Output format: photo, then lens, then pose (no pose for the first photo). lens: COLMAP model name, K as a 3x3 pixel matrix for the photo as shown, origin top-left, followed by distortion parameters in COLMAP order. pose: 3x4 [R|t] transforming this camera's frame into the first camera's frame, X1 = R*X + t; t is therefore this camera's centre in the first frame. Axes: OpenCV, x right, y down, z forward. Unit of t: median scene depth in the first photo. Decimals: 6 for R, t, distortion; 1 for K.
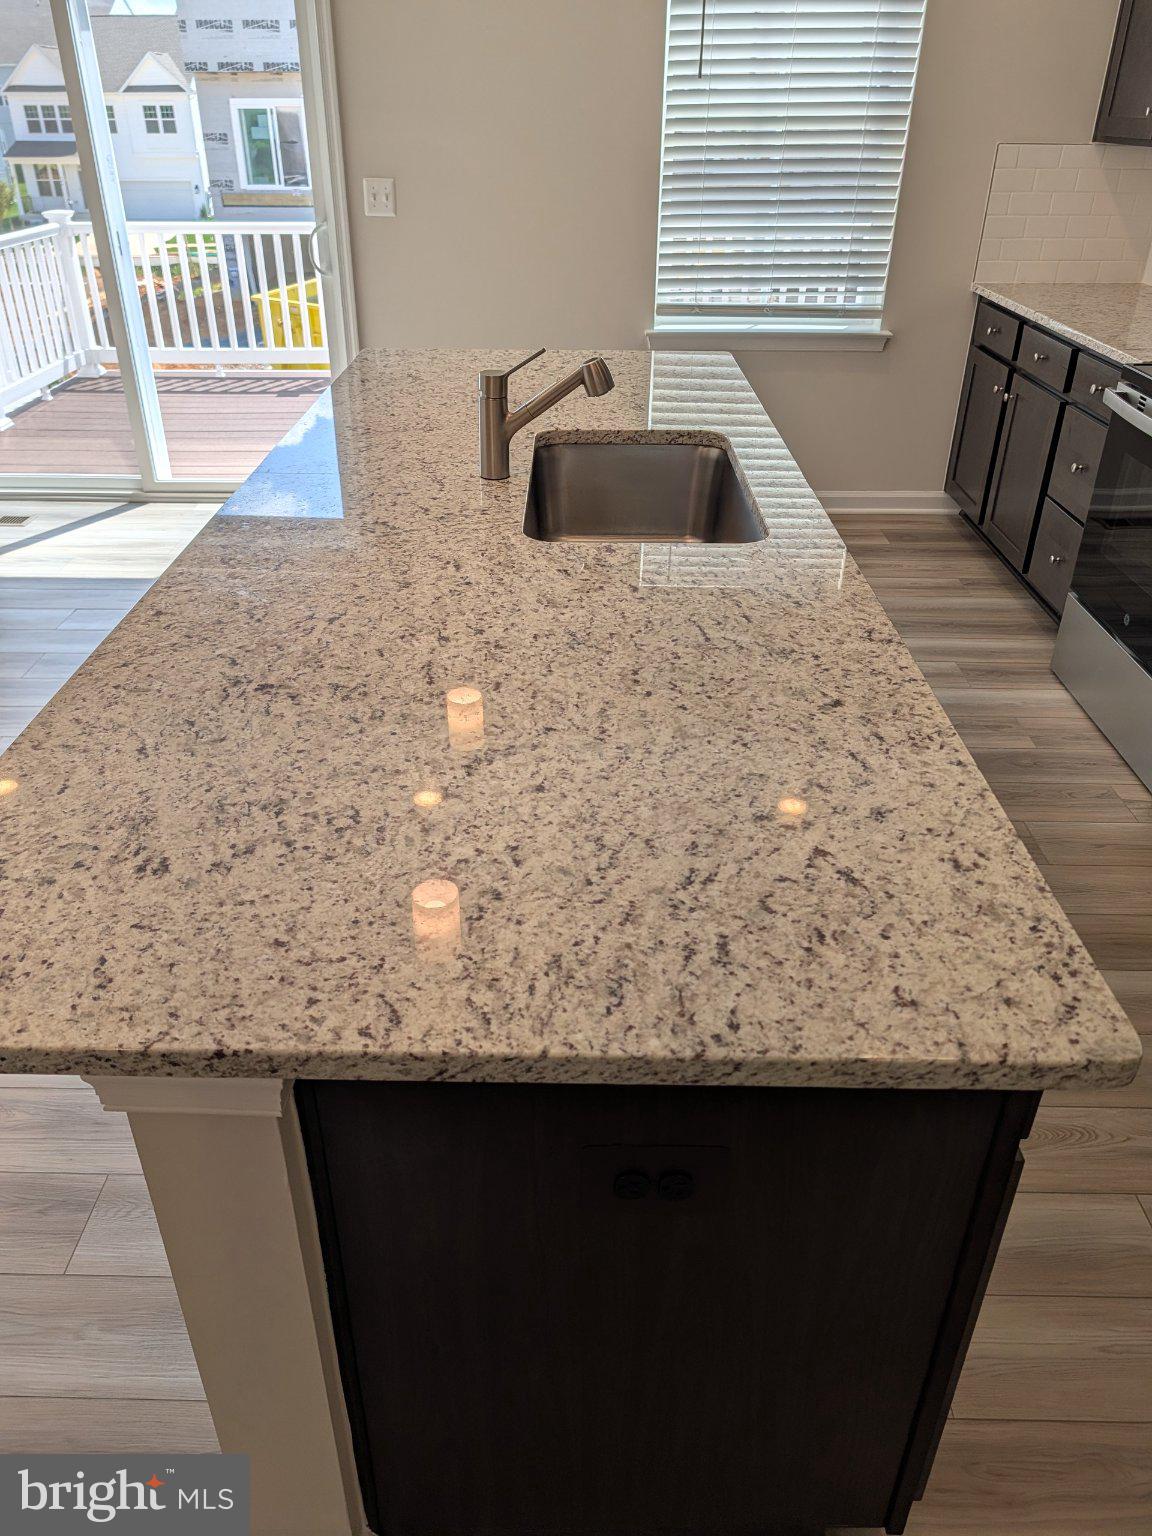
lens RADIAL K [[1118.5, 0, 560.6], [0, 1118.5, 769.3], [0, 0, 1]] dist [0.010322, -0.011364]
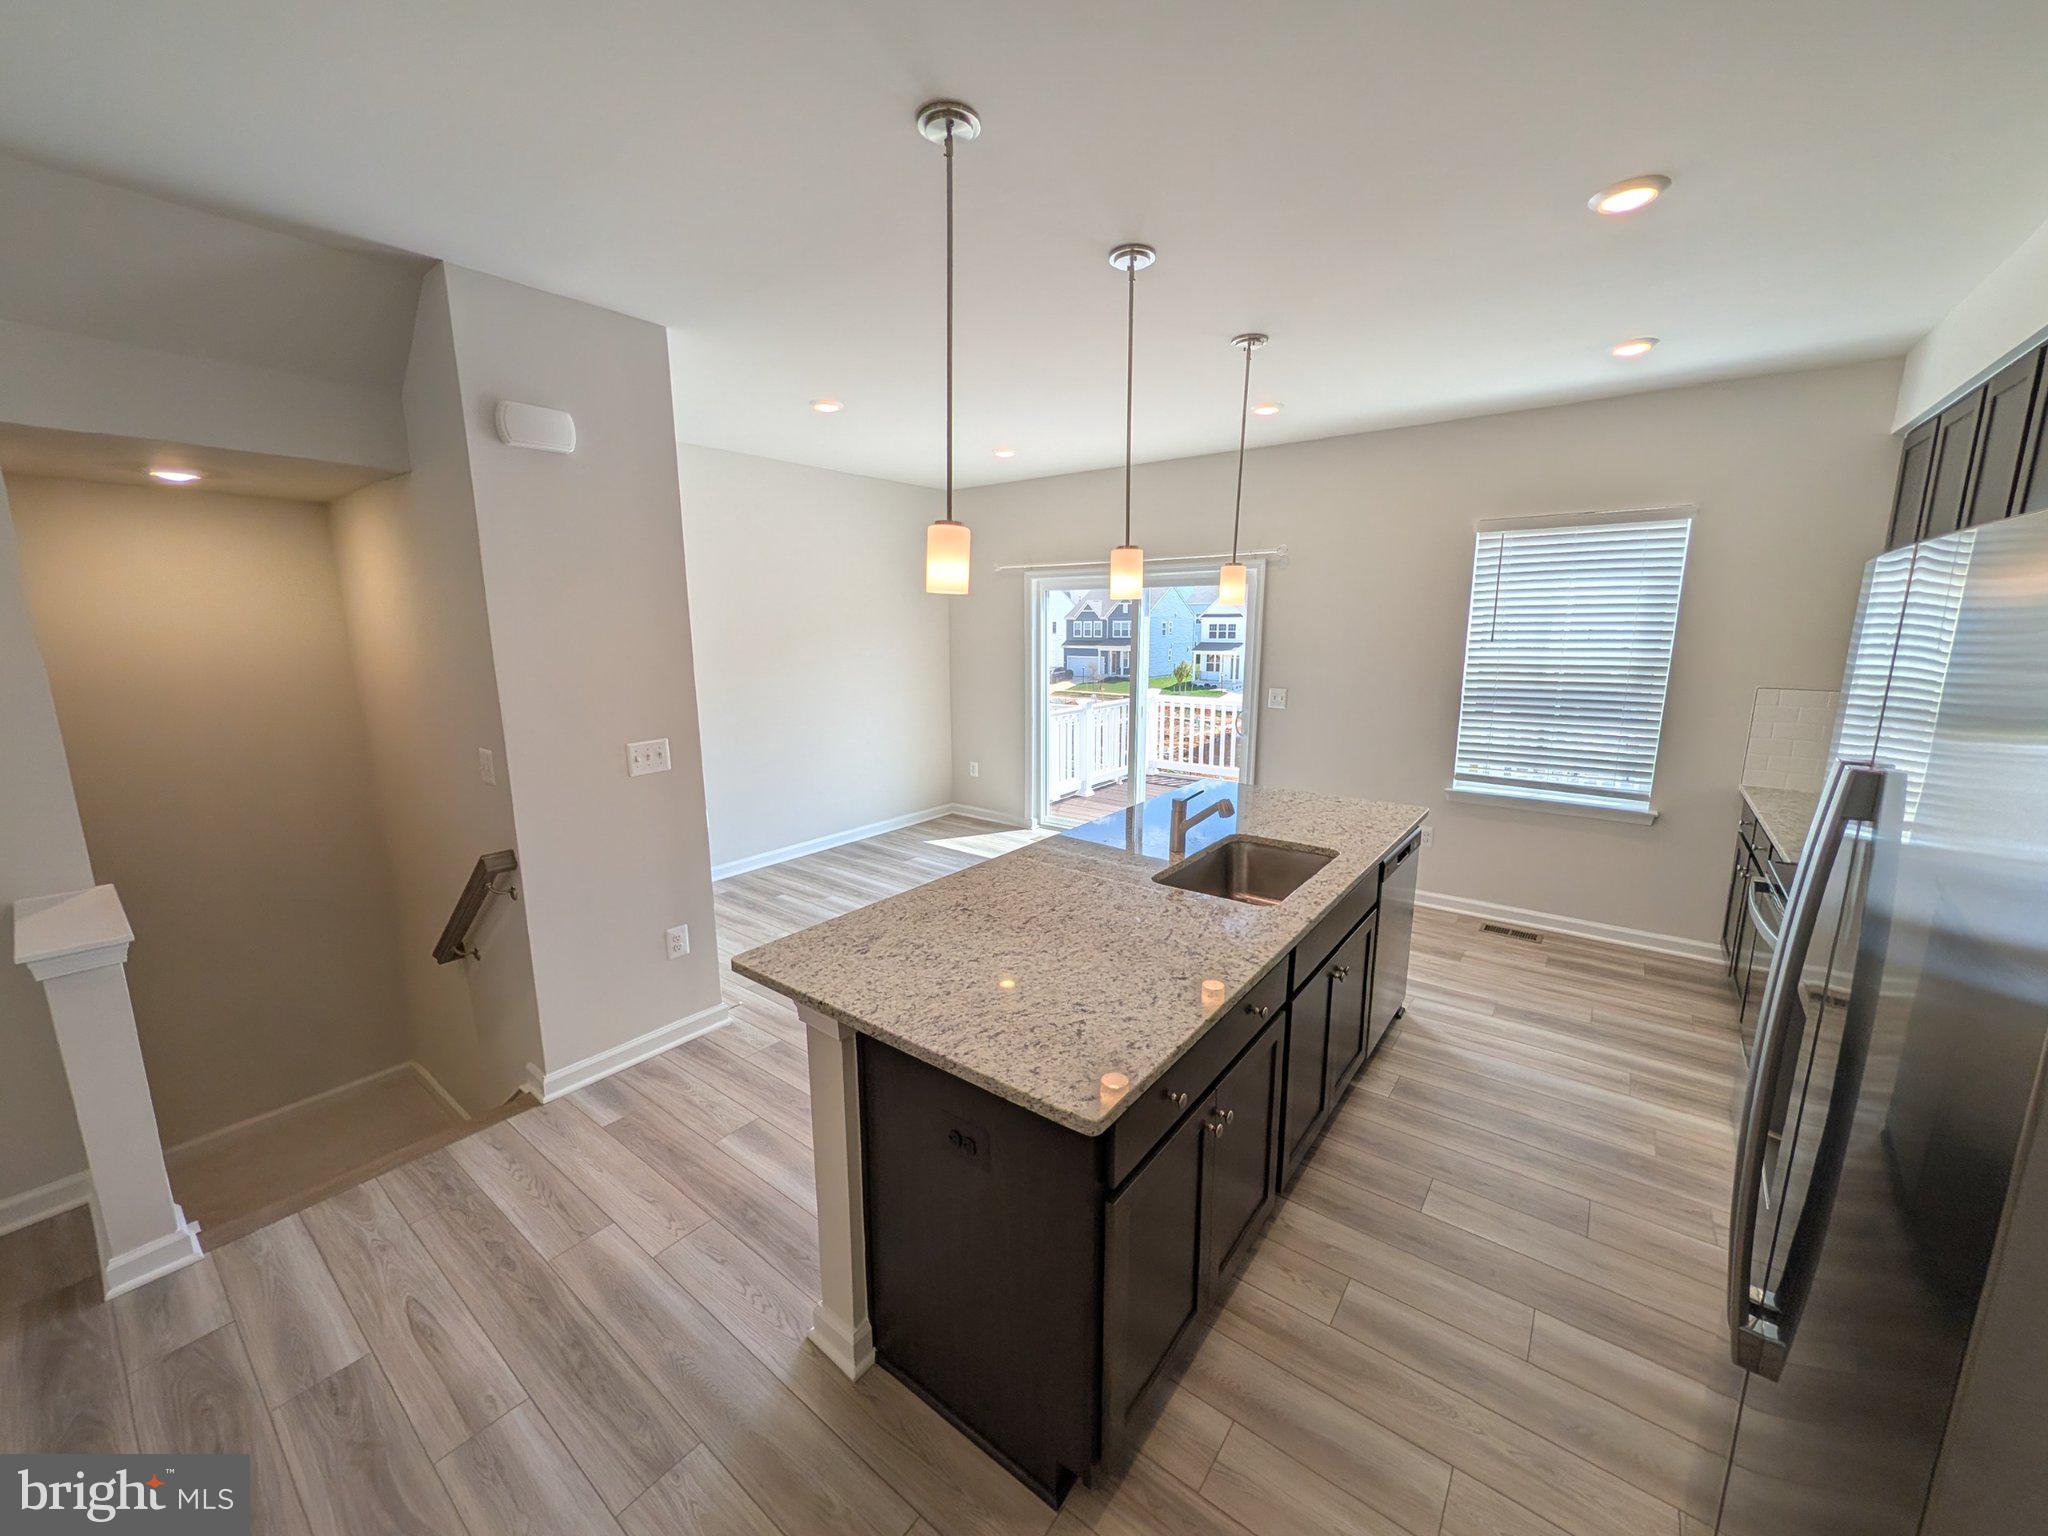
lens RADIAL K [[788.3, 0, 1017.1], [0, 788.3, 765.8], [0, 0, 1]] dist [0.003715, -0.000248]
pose [[0.802802, 0.104960, -0.586935, 0.242191], [-0.301660, 0.920602, -0.247978, 0.008552], [0.514306, 0.376132, 0.770723, -0.105784]]
